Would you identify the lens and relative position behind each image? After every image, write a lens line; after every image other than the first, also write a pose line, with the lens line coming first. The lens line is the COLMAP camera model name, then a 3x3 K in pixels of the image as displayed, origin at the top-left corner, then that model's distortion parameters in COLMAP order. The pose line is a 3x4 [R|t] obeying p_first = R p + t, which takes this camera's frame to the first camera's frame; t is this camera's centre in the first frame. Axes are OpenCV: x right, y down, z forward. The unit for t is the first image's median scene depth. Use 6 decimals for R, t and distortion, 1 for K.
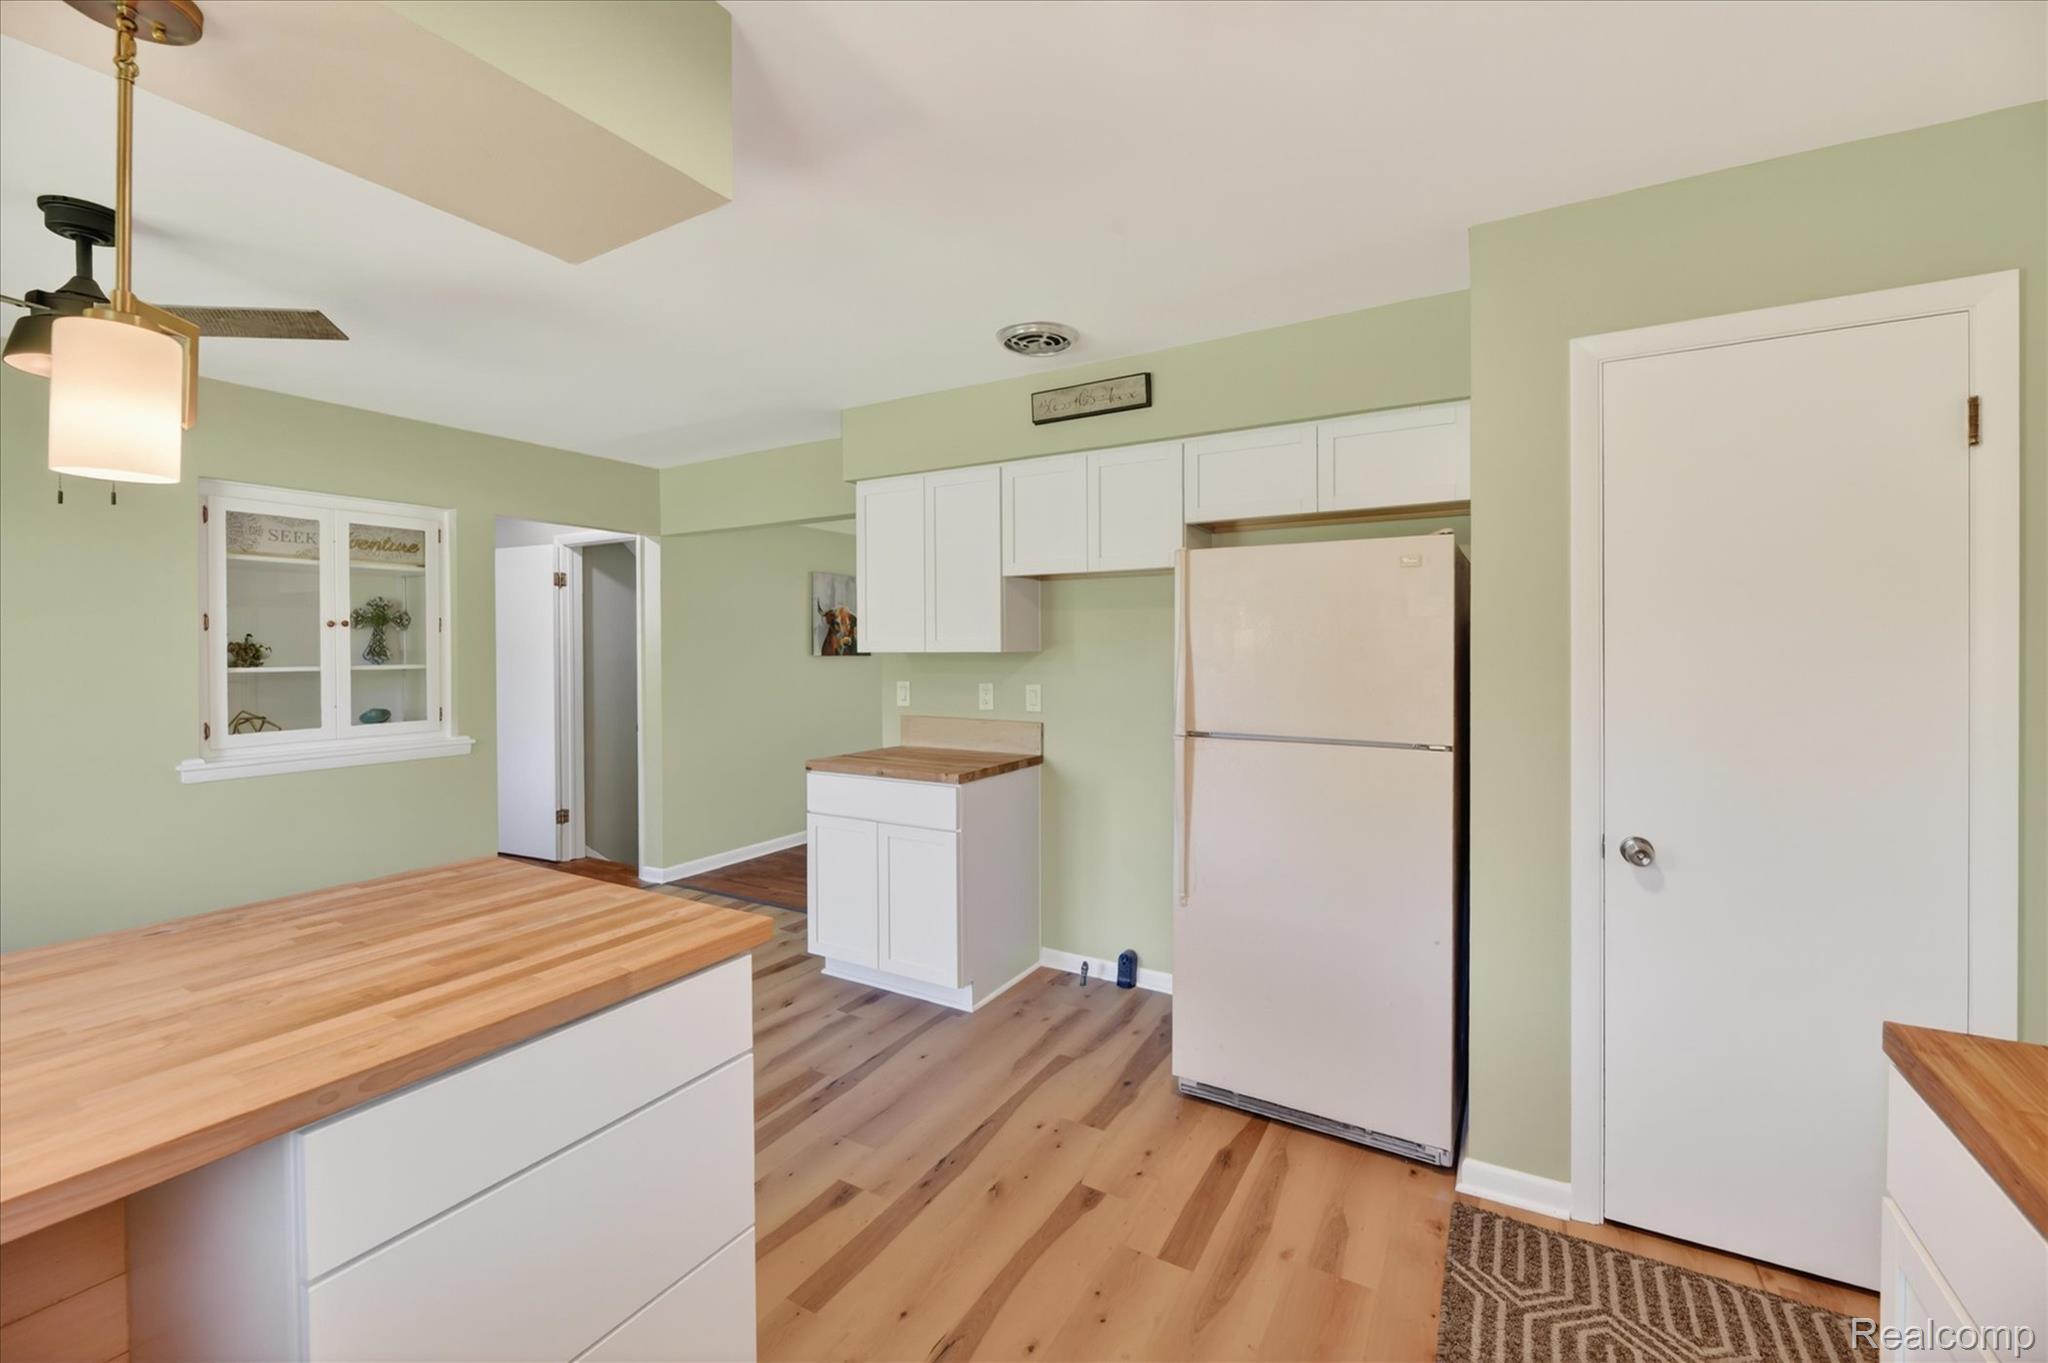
lens RADIAL K [[834.4, 0, 1021.4], [0, 834.4, 656.8], [0, 0, 1]] dist [-0.000421, -0.000166]
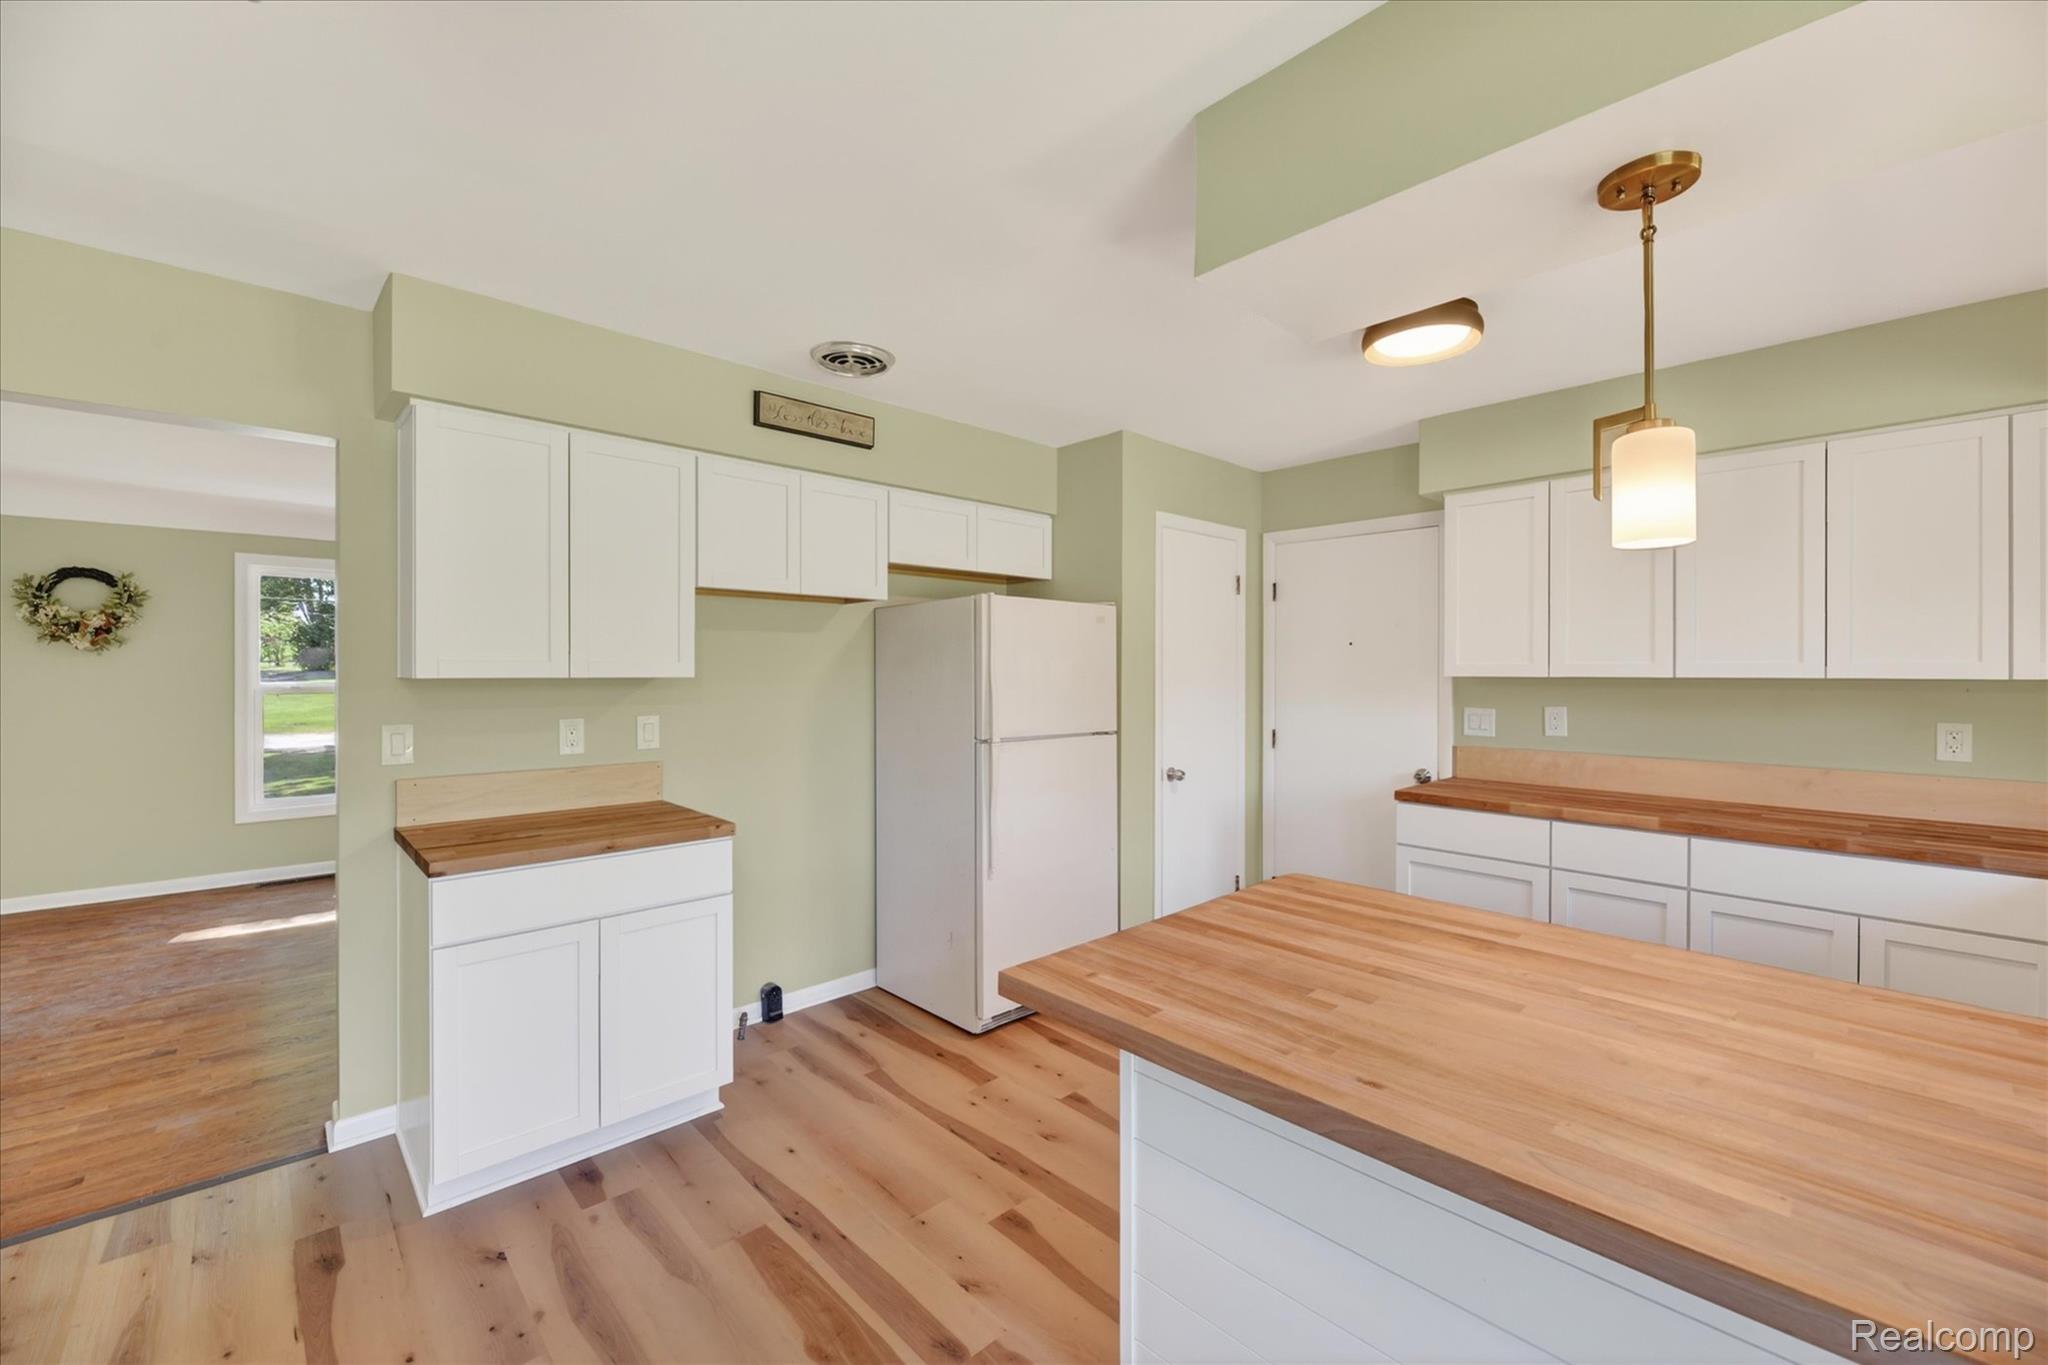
lens RADIAL K [[833.6, 0, 1024.0], [0, 833.6, 682.5], [0, 0, 1]] dist [-0.000203, -0.000070]
pose [[0.276654, -0.007055, 0.960944, -0.891819], [0.011952, 0.999921, 0.003900, 0.001043], [-0.960895, 0.010406, 0.276716, 0.547562]]
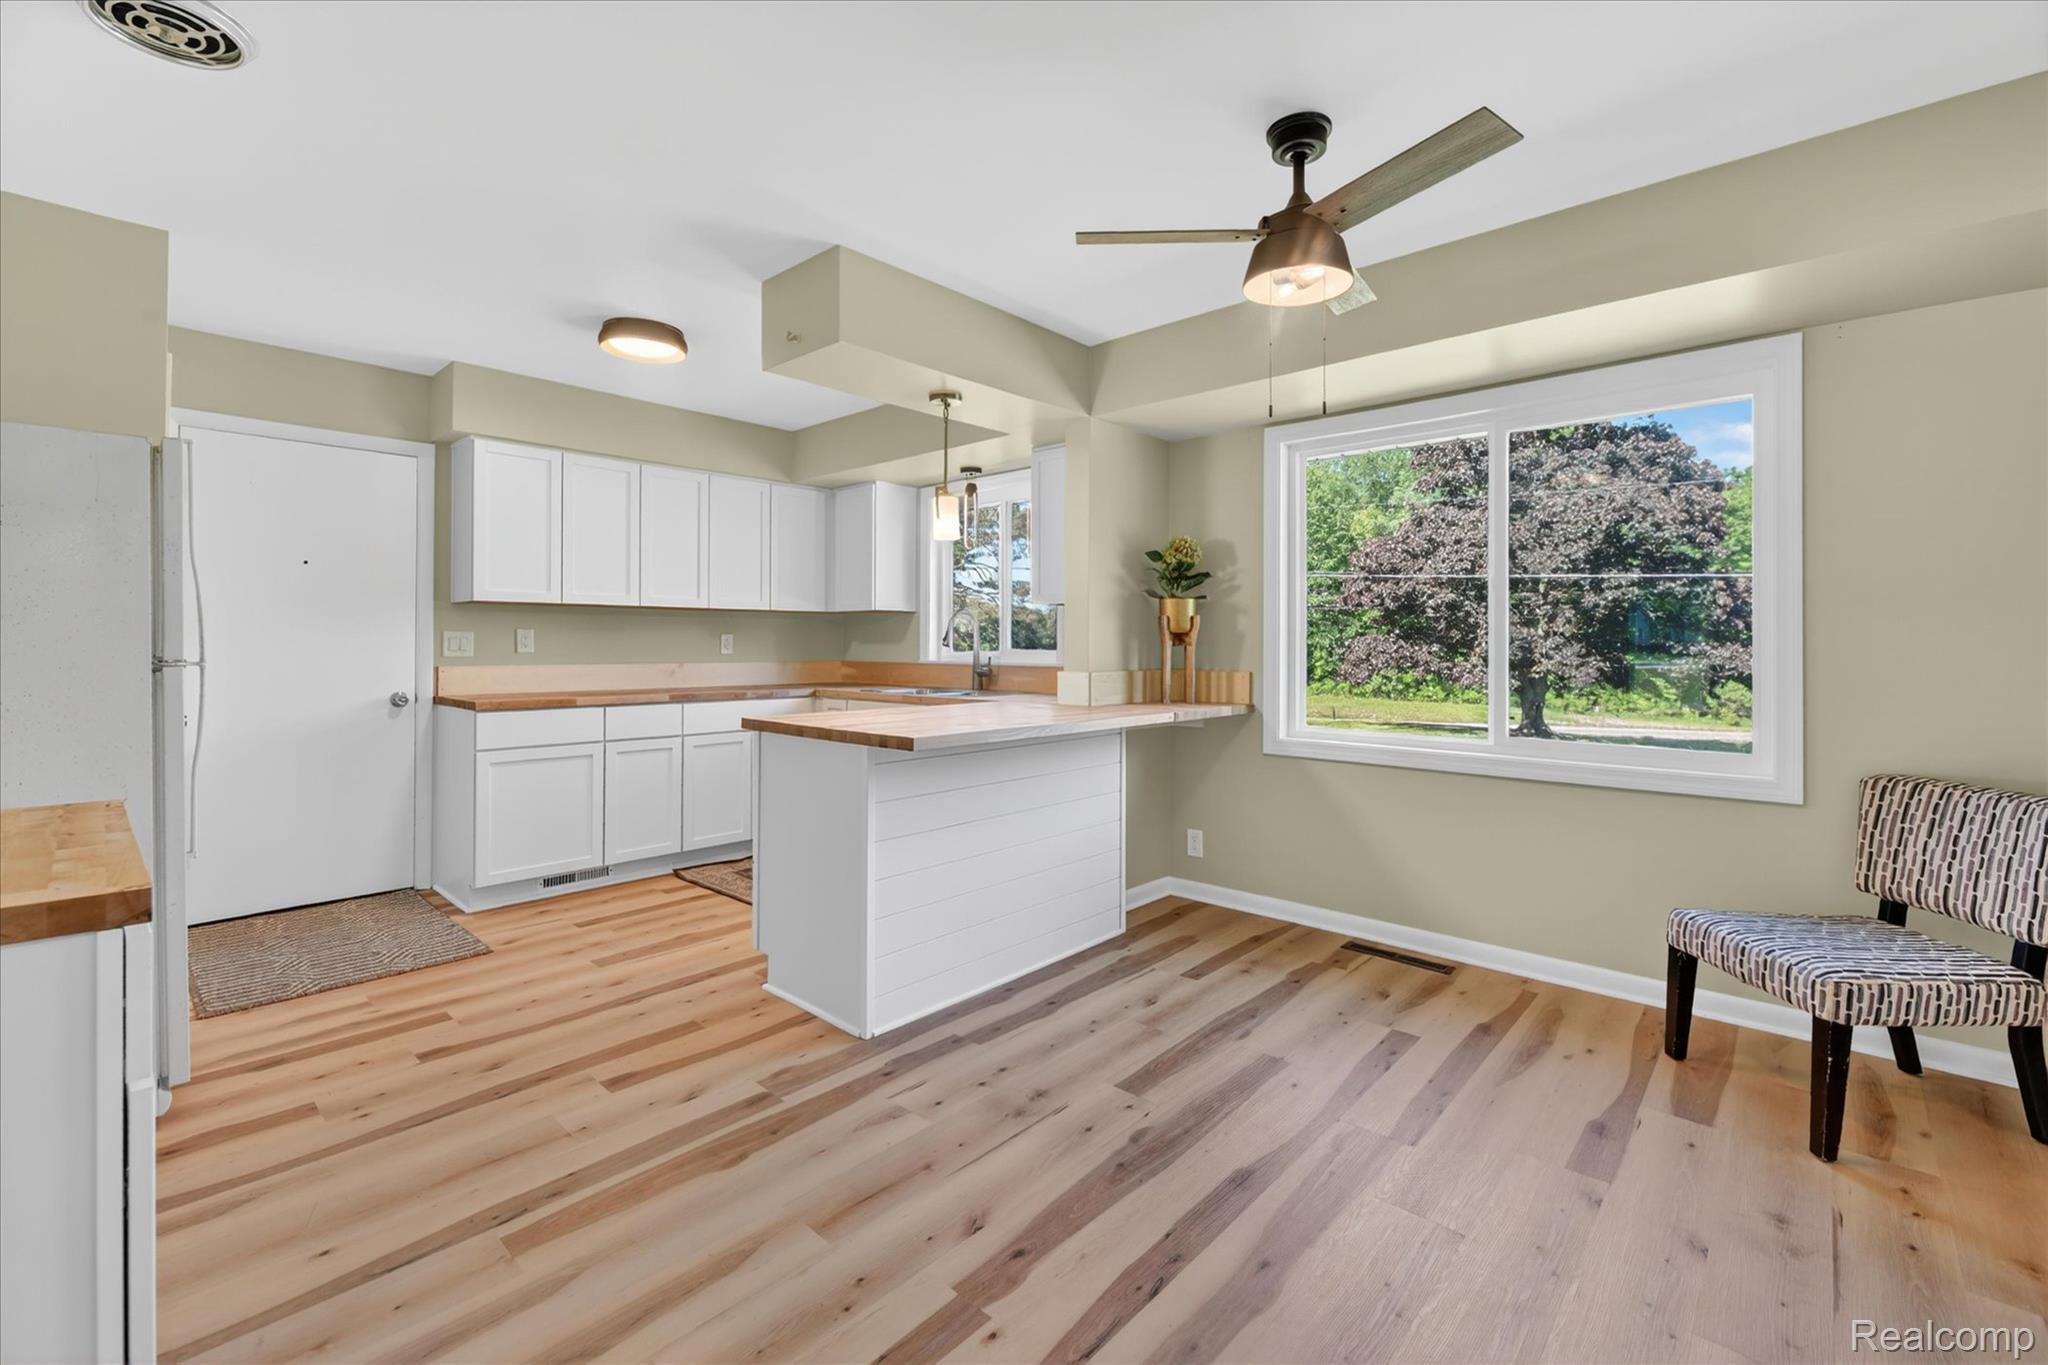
lens RADIAL K [[881.1, 0, 1027.9], [0, 881.1, 632.5], [0, 0, 1]] dist [0.000554, 0.000088]
pose [[-0.976663, 0.005639, 0.214704, -0.744939], [0.007272, 0.999950, 0.006815, 0.053982], [-0.214655, 0.008218, -0.976655, 1.525075]]
